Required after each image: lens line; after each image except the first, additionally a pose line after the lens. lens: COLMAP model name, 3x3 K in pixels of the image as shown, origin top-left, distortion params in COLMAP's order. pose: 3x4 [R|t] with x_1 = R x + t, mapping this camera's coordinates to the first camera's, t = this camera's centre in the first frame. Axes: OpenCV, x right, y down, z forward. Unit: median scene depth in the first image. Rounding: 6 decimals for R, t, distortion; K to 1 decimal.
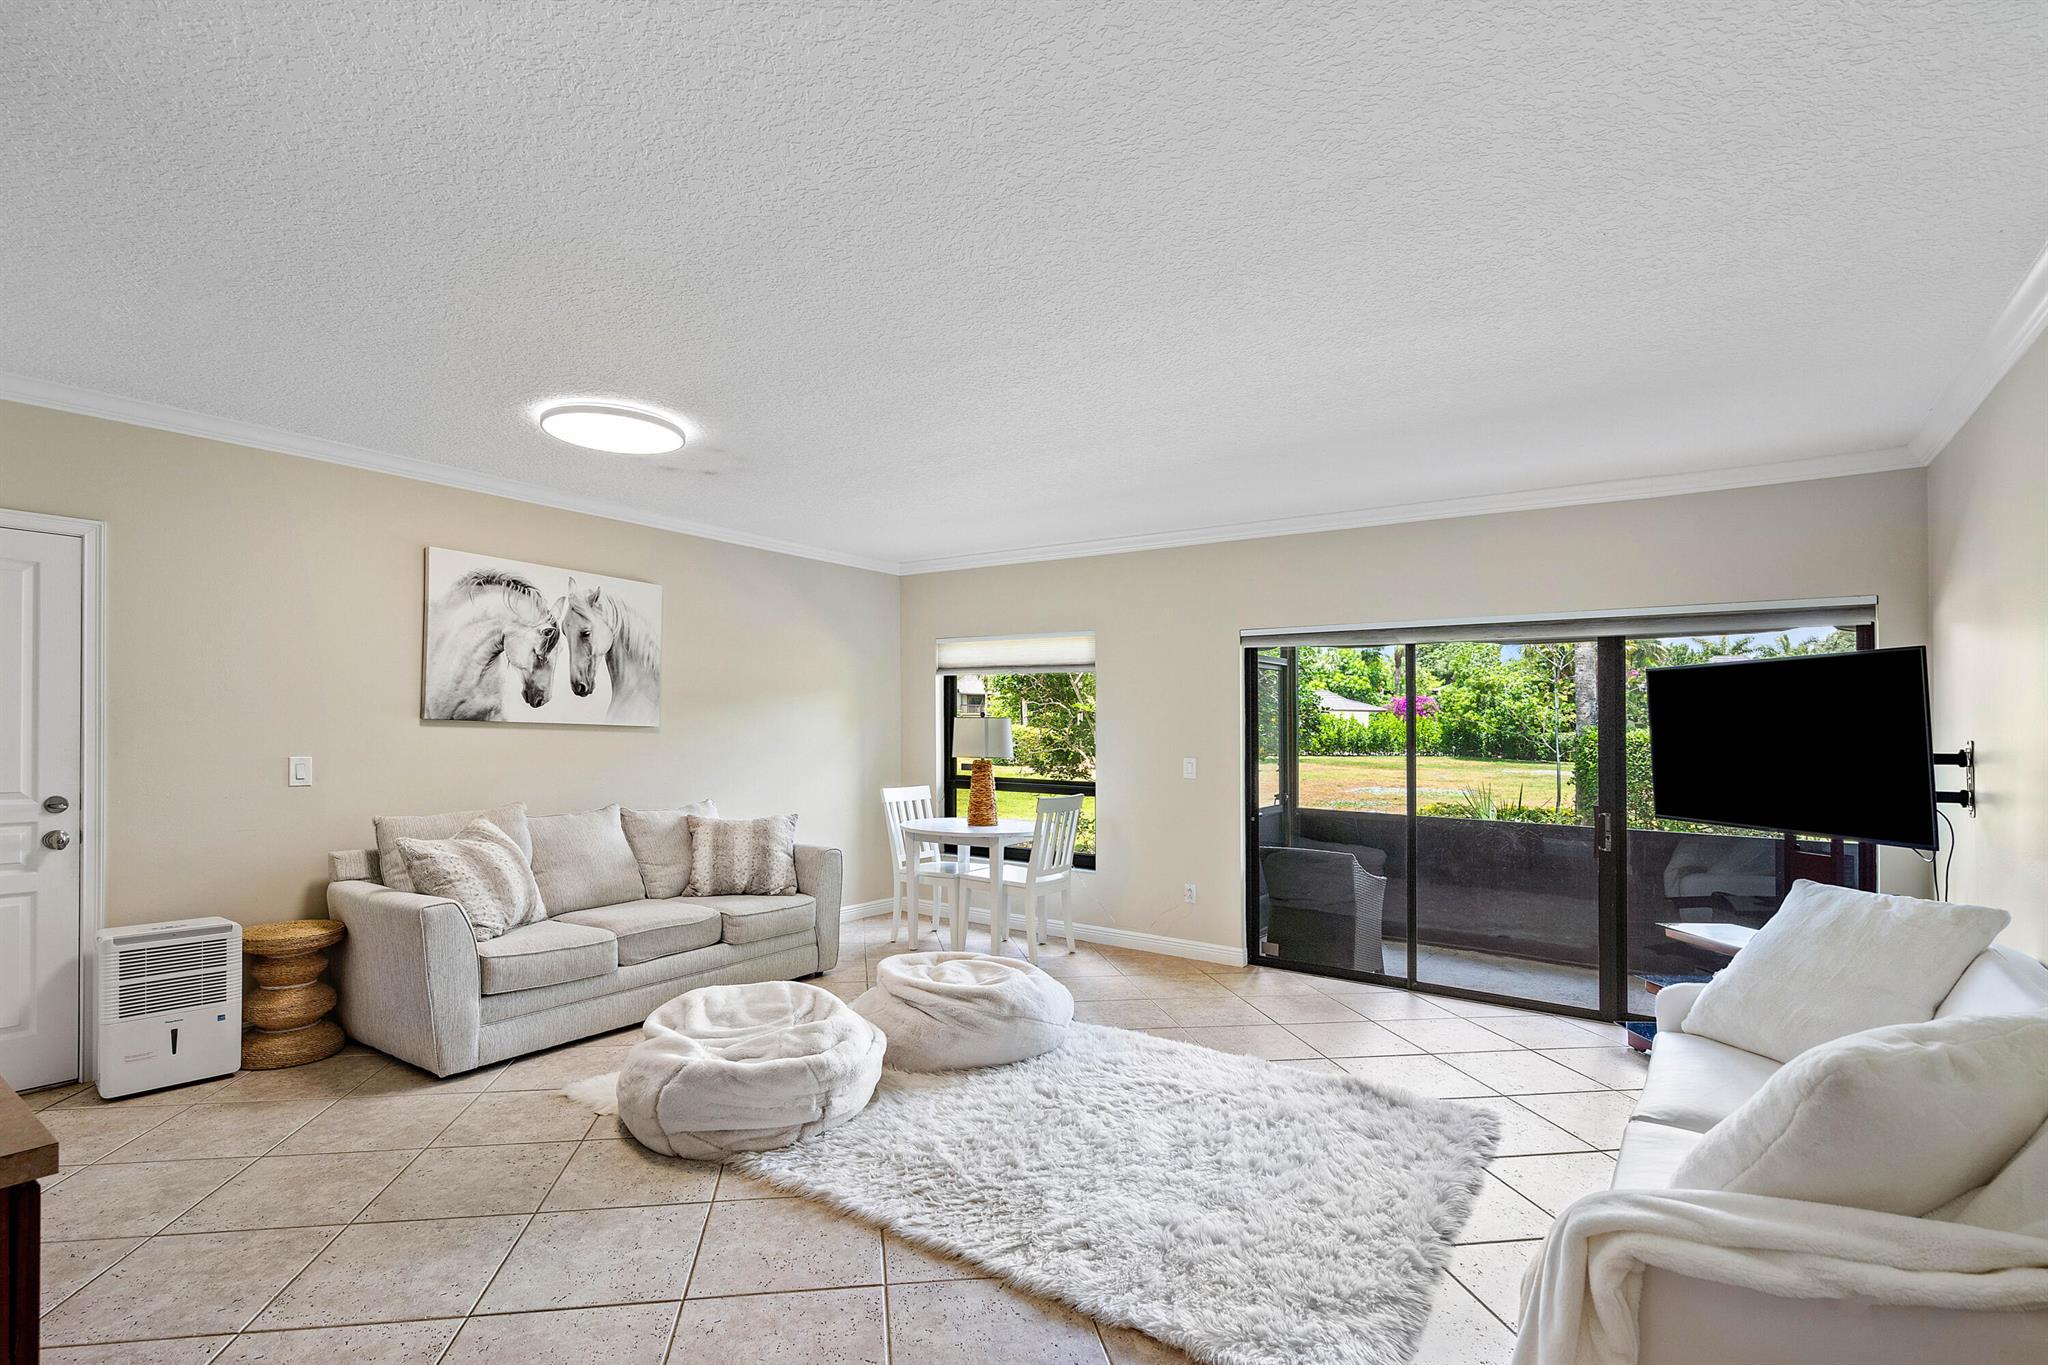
lens RADIAL K [[968.4, 0, 968.2], [0, 968.4, 727.8], [0, 0, 1]] dist [0.000514, -0.000166]
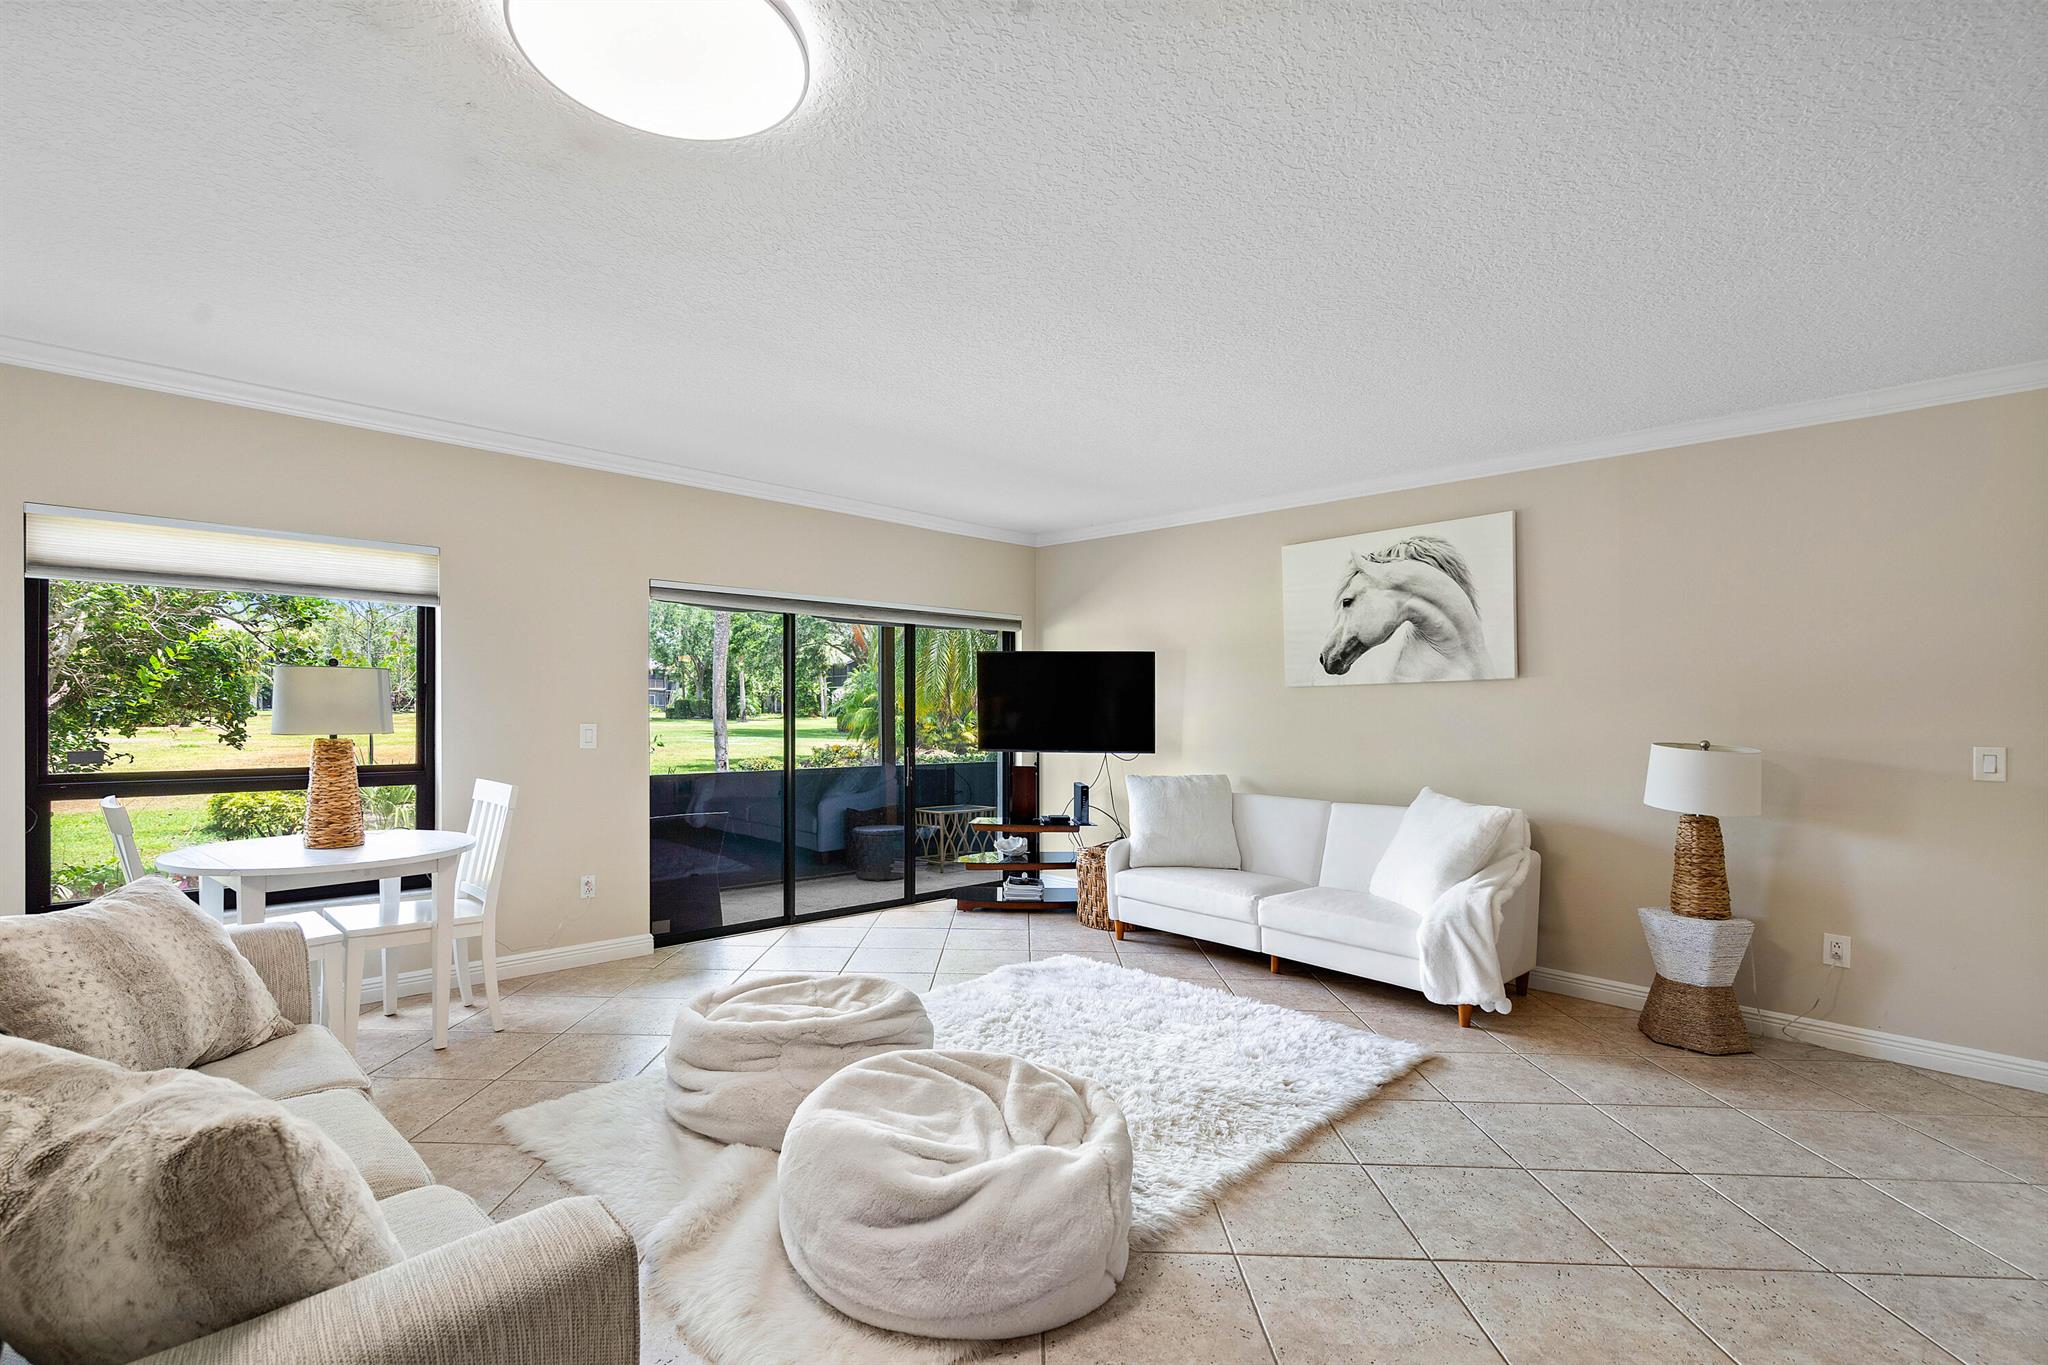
lens RADIAL K [[968.4, 0, 1019.5], [0, 968.4, 685.8], [0, 0, 1]] dist [0.000514, -0.000166]
pose [[0.138196, 0.010406, 0.990350, -0.611449], [-0.008002, 0.999924, -0.009389, 0.003950], [-0.990373, -0.006627, 0.138269, 0.582478]]
